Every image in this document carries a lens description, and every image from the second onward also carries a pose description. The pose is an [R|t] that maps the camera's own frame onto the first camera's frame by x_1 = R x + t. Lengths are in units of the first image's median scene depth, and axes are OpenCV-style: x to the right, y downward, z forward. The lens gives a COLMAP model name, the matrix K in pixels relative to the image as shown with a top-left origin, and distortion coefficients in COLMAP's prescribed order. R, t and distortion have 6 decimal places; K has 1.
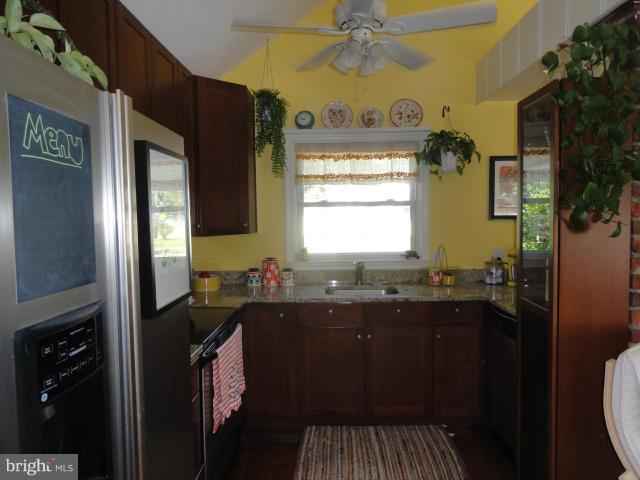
lens RADIAL K [[442.3, 0, 320.0], [0, 442.3, 240.0], [0, 0, 1]] dist [-0.005143, 0.001140]
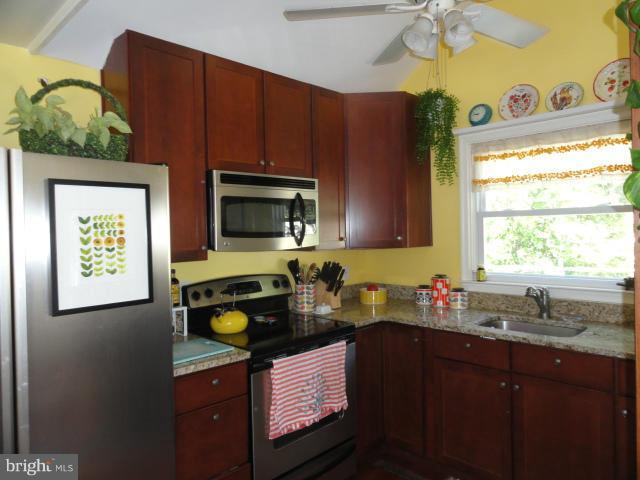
lens RADIAL K [[442.3, 0, 320.0], [0, 442.3, 240.0], [0, 0, 1]] dist [-0.005143, 0.001140]
pose [[0.735027, 0.012576, -0.677921, 0.317290], [-0.025974, 0.999616, -0.009618, -0.015528], [0.677540, 0.024678, 0.735072, 0.174733]]
